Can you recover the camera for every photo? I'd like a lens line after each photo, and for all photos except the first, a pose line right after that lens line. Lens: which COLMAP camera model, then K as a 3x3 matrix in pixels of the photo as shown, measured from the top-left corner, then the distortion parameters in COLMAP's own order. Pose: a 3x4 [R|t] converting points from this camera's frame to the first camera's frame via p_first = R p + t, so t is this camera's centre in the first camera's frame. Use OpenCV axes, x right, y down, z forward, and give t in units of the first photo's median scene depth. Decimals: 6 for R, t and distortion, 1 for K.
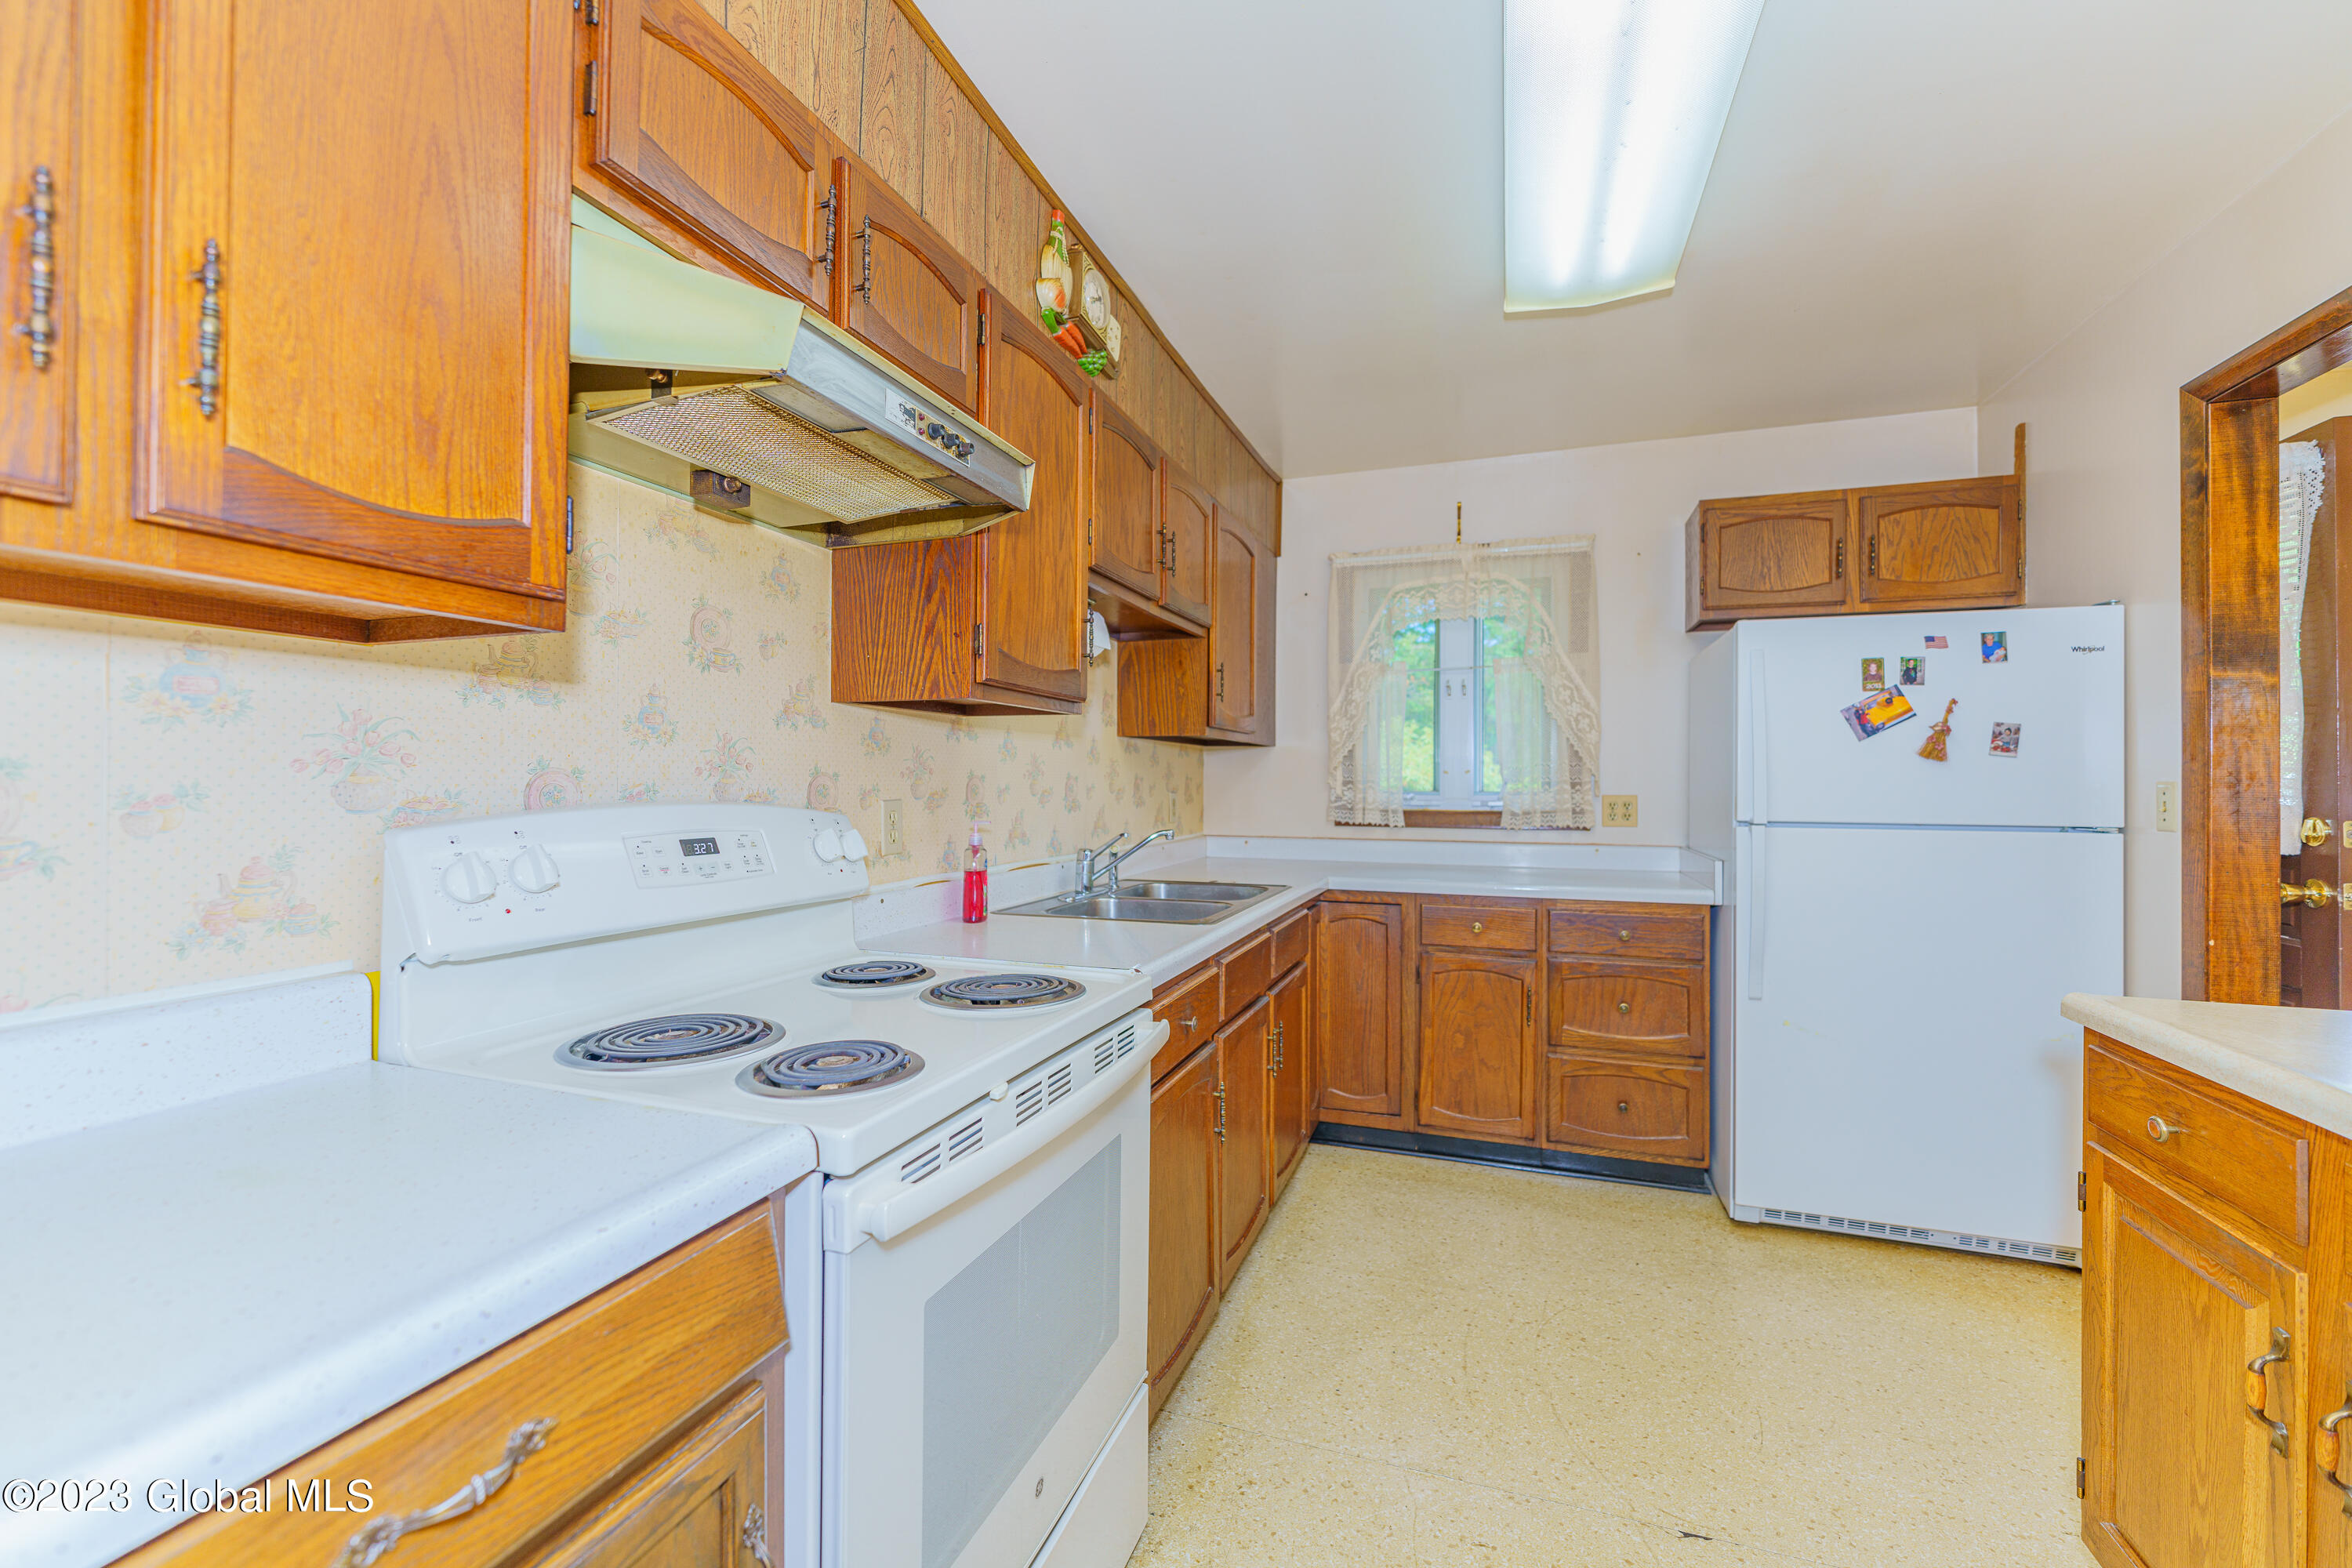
lens RADIAL K [[959.3, 0, 1178.8], [0, 959.3, 780.2], [0, 0, 1]] dist [0.013305, -0.000707]
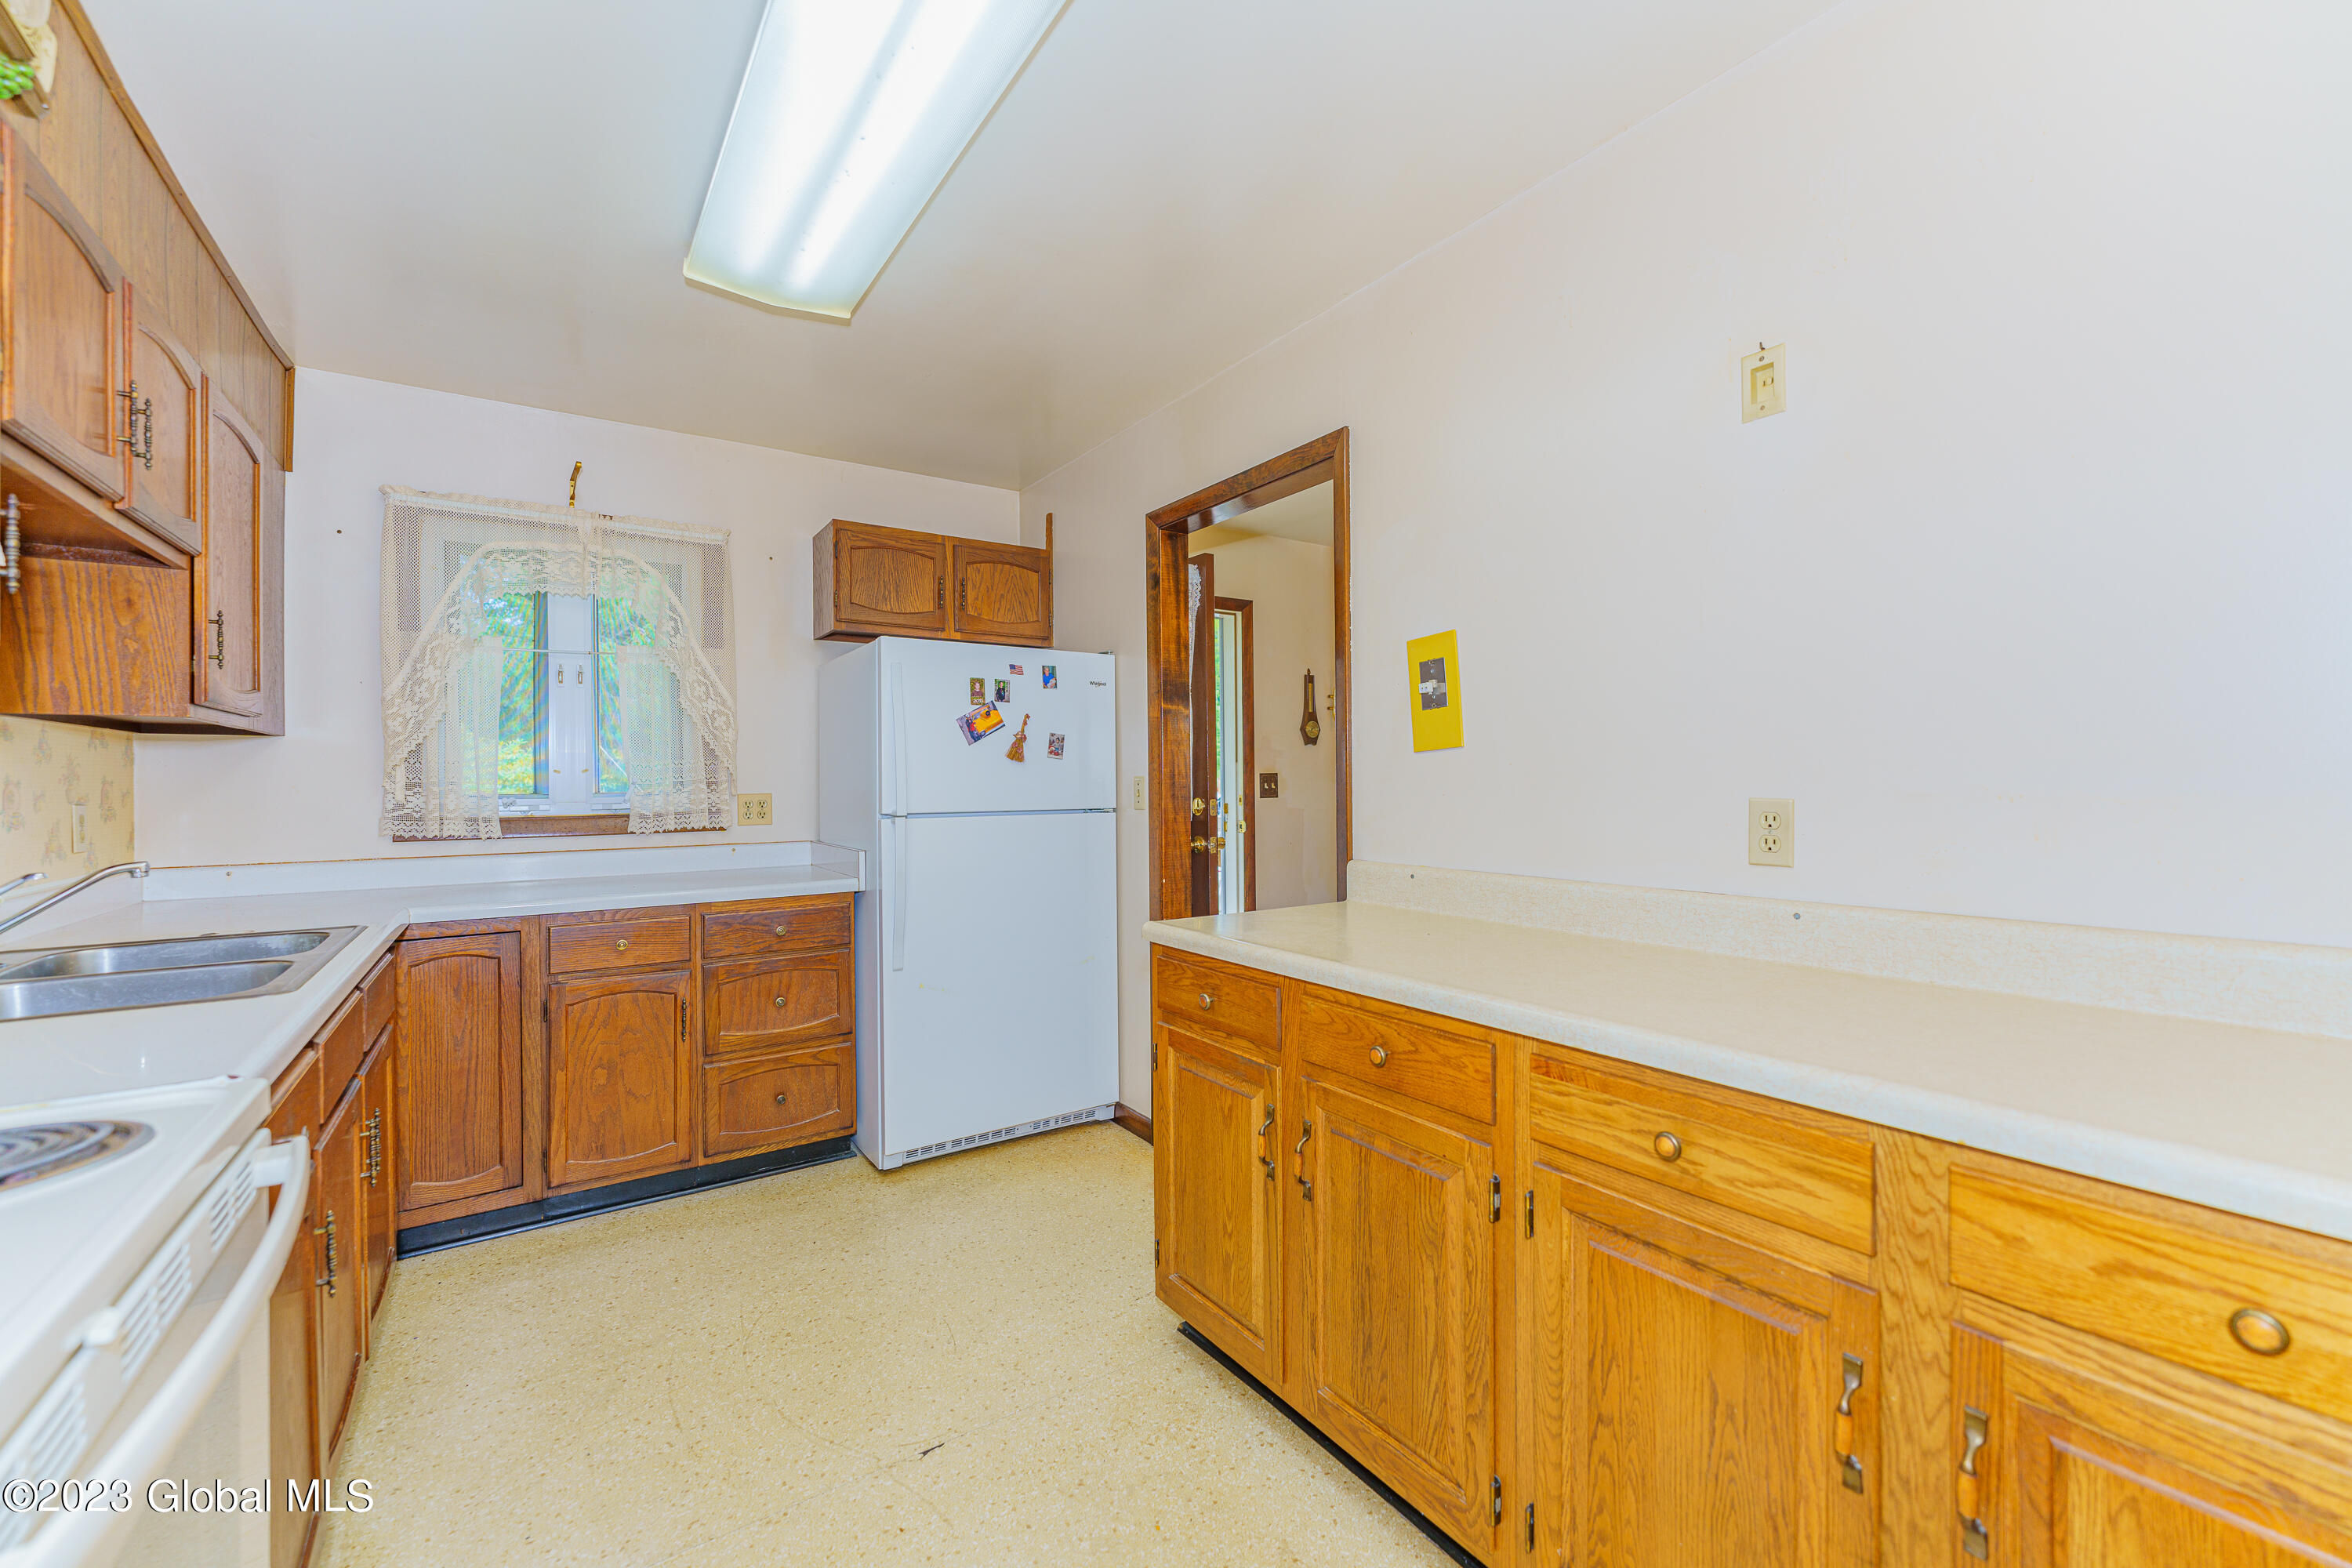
lens RADIAL K [[959.3, 0, 1172.6], [0, 959.3, 778.9], [0, 0, 1]] dist [0.013305, -0.000707]
pose [[0.608146, -0.009008, 0.793774, -0.093745], [0.009682, 0.999945, 0.003929, 0.000261], [-0.793766, 0.005296, 0.608200, 0.048428]]
